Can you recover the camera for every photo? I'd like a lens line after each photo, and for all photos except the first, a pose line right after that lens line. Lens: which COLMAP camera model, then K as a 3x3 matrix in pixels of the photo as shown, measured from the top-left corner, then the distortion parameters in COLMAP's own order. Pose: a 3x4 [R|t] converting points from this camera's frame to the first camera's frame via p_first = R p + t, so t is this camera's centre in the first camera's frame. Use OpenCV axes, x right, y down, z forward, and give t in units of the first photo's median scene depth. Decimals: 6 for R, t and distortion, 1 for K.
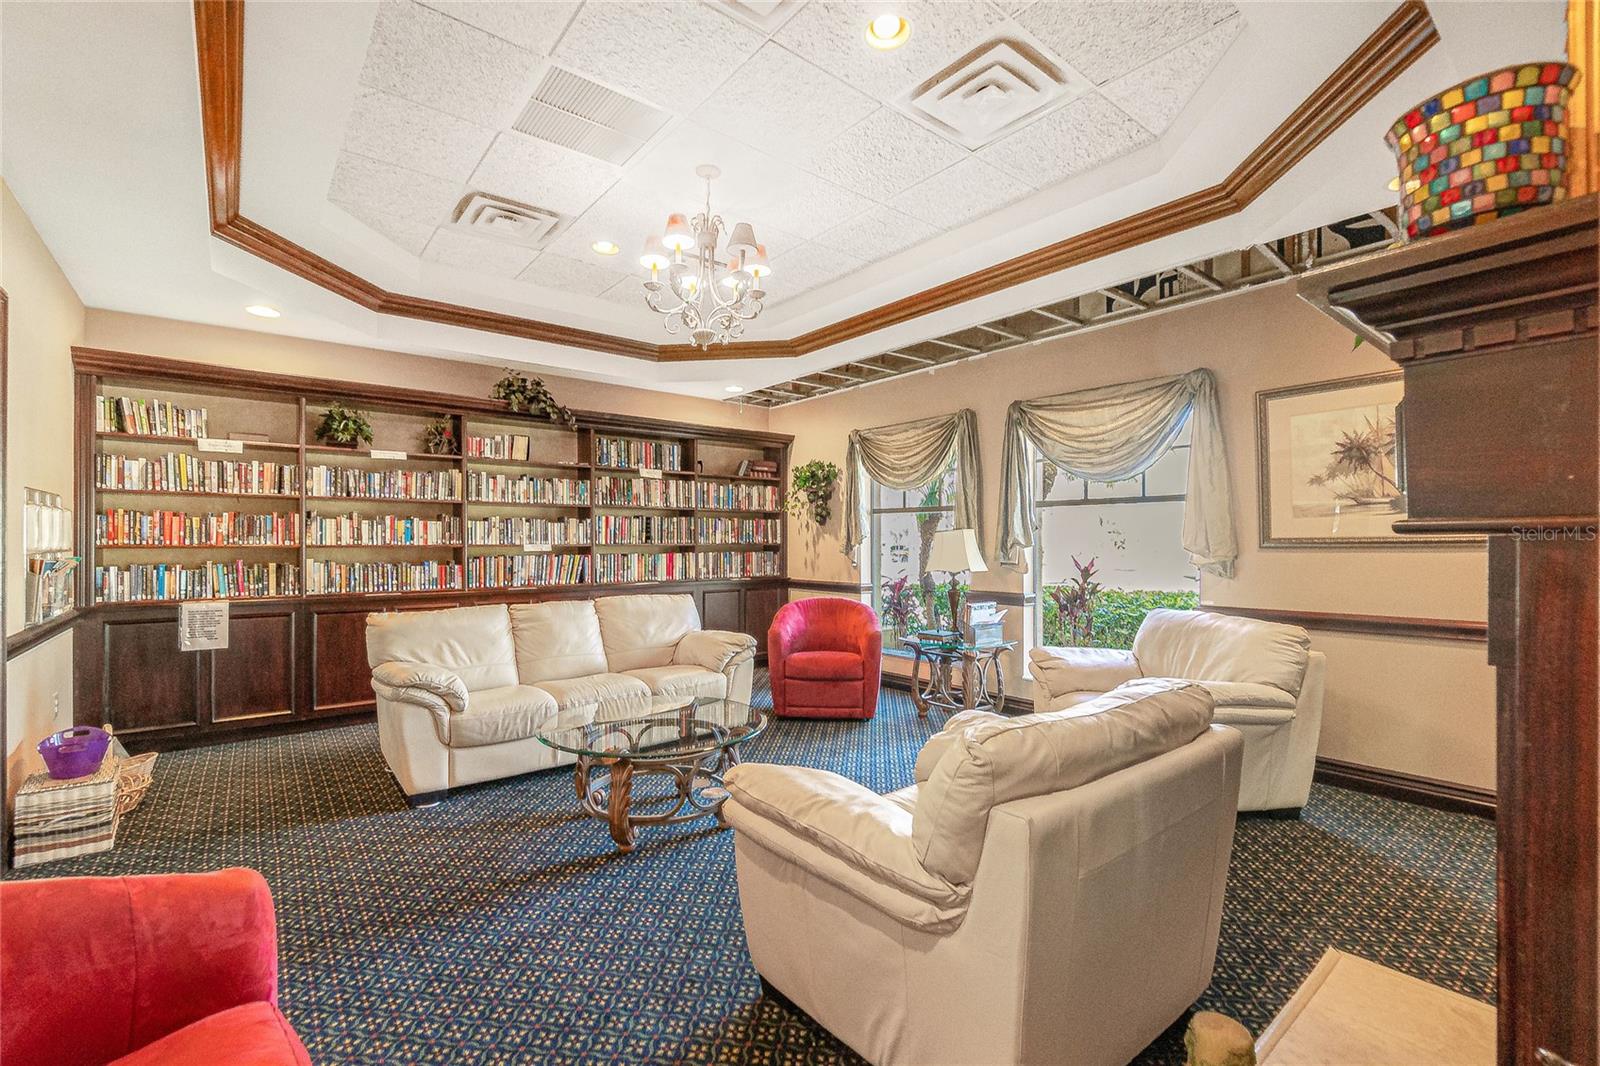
lens RADIAL K [[704.8, 0, 800.0], [0, 704.8, 533.0], [0, 0, 1]] dist [-0.002010, -0.000413]
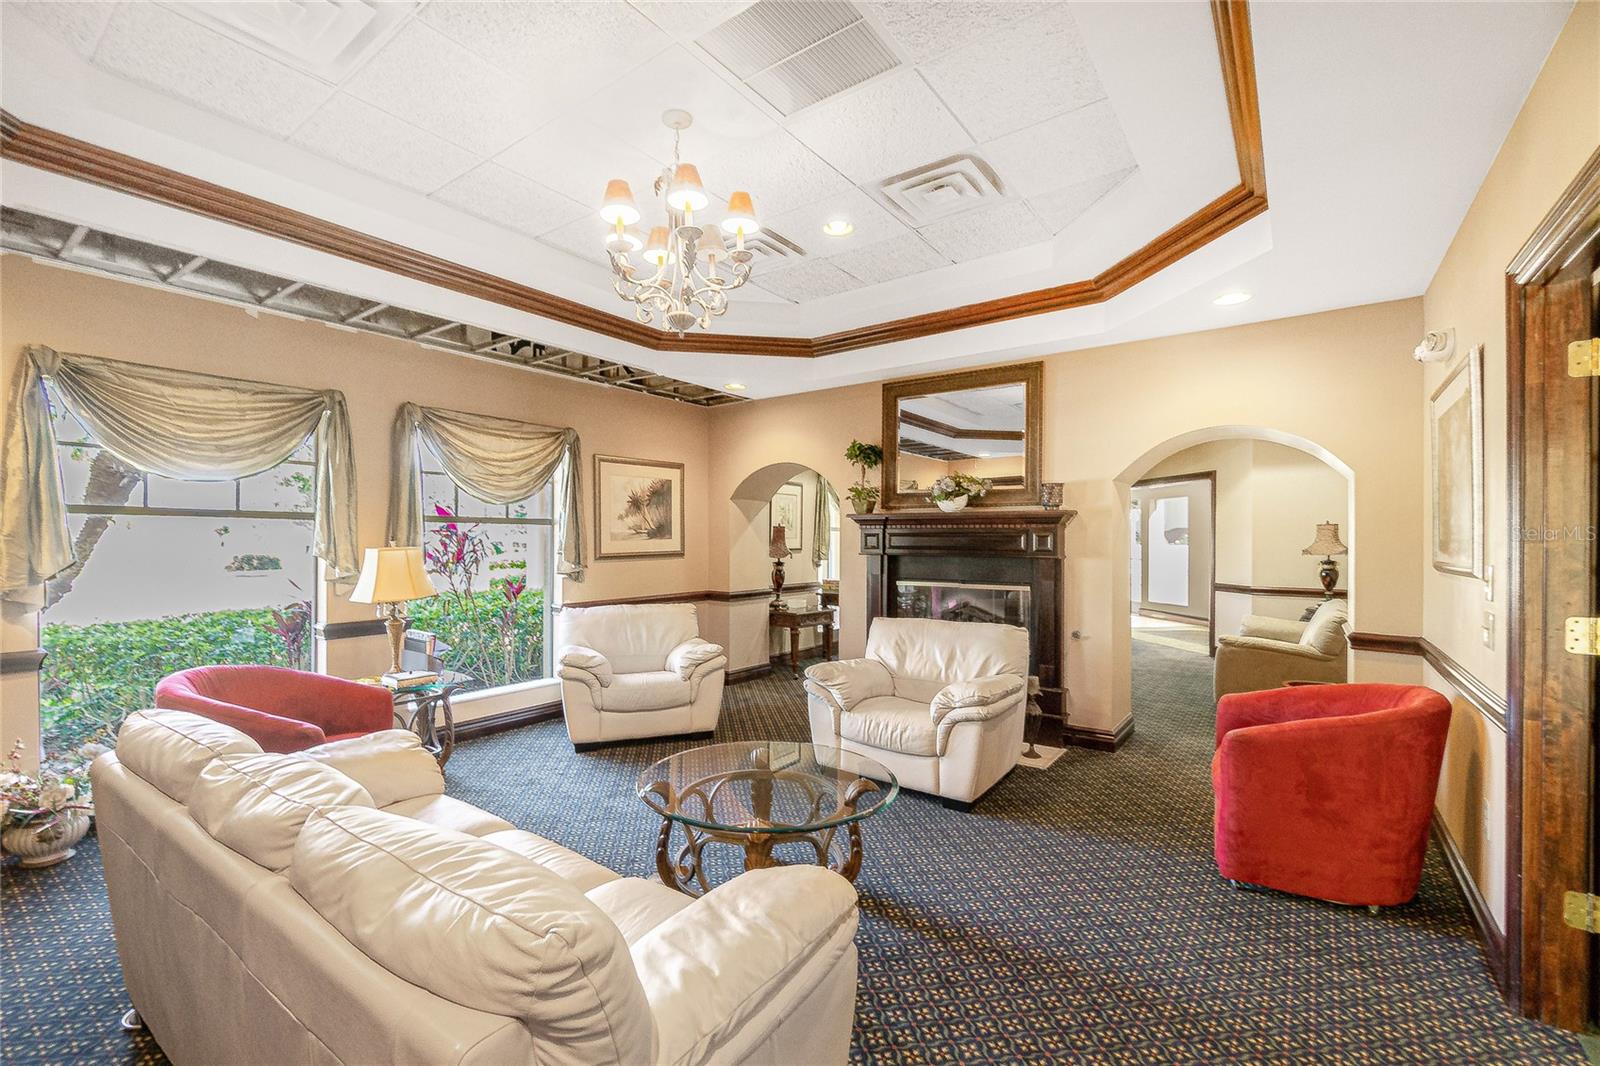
lens RADIAL K [[704.8, 0, 800.0], [0, 704.8, 533.0], [0, 0, 1]] dist [-0.002010, -0.000413]
pose [[-0.274738, 0.022078, 0.961266, -0.922977], [0.000471, 0.999739, -0.022827, -0.001871], [-0.961519, -0.005819, -0.274676, 1.031823]]
